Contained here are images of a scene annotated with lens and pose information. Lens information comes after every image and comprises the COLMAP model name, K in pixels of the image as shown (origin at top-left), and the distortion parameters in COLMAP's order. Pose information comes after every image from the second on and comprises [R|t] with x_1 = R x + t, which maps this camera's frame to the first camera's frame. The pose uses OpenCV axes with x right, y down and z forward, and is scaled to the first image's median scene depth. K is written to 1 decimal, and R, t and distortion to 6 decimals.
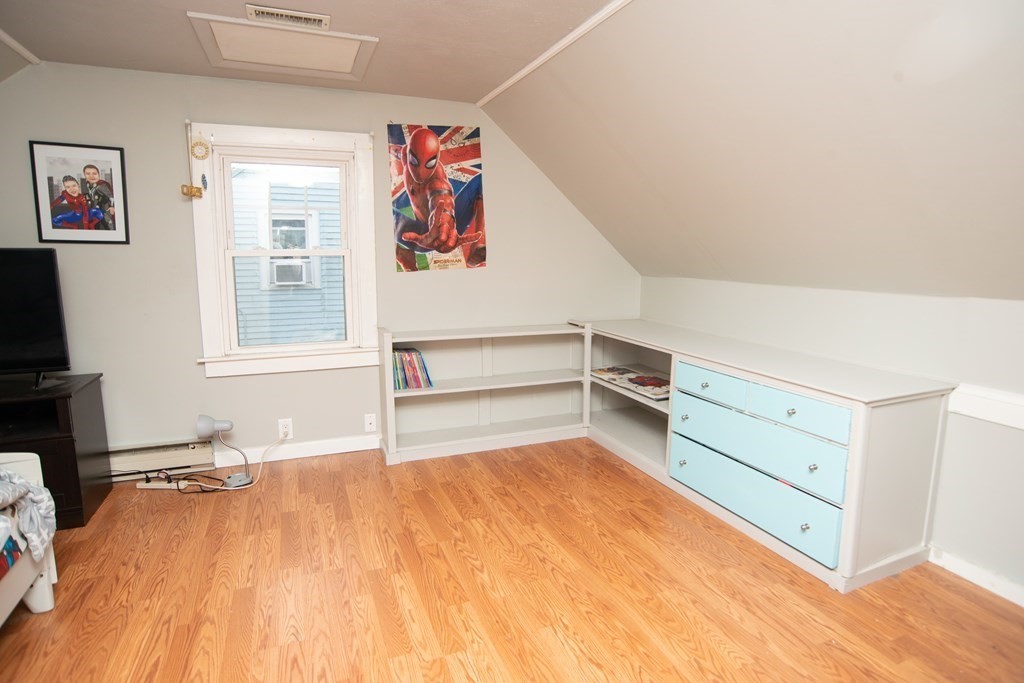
lens RADIAL K [[533.3, 0, 516.4], [0, 533.3, 330.4], [0, 0, 1]] dist [-0.083272, 0.047769]
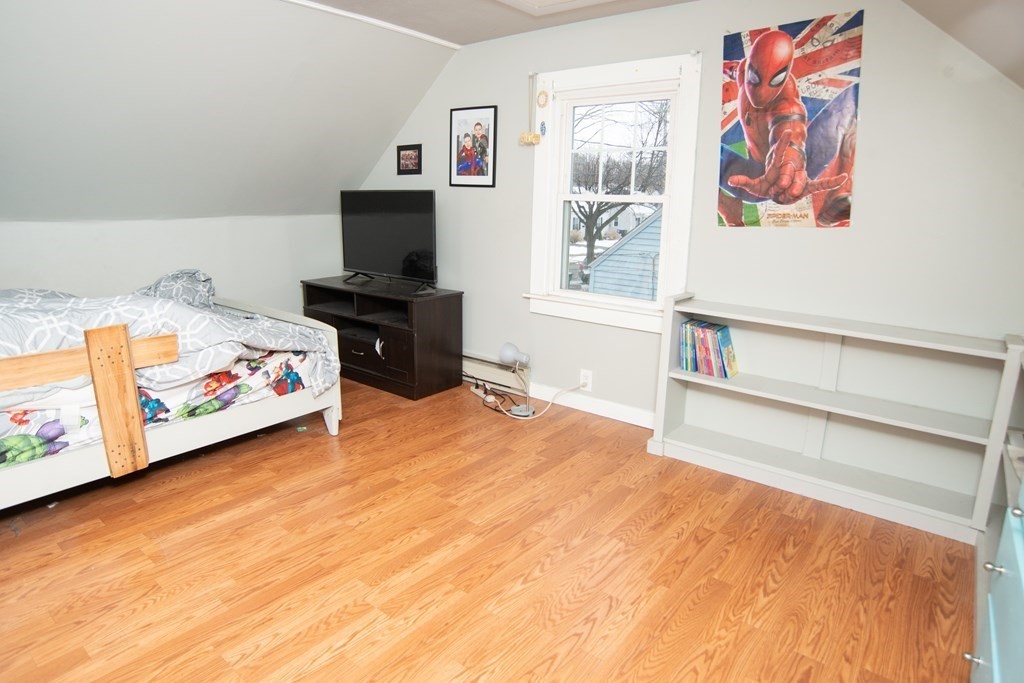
lens RADIAL K [[592.6, 0, 518.3], [0, 592.6, 328.3], [0, 0, 1]] dist [-0.099223, 0.055305]
pose [[0.494880, 0.192846, -0.847292, 0.412733], [-0.146686, 0.979610, 0.137286, -0.038890], [0.856491, 0.056346, 0.513077, 0.324100]]
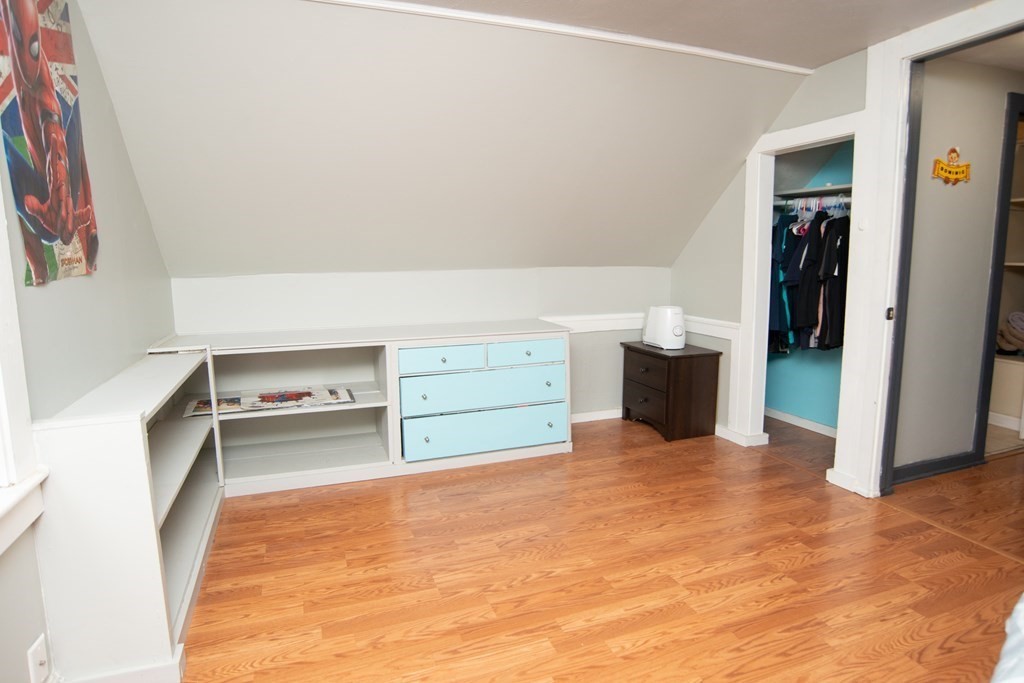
lens RADIAL K [[562.5, 0, 499.9], [0, 562.5, 338.9], [0, 0, 1]] dist [-0.038154, 0.000356]
pose [[0.054697, -0.144741, 0.987957, -0.674335], [0.142989, 0.980375, 0.135714, -0.077678], [-0.988212, 0.133844, 0.074320, 0.626450]]
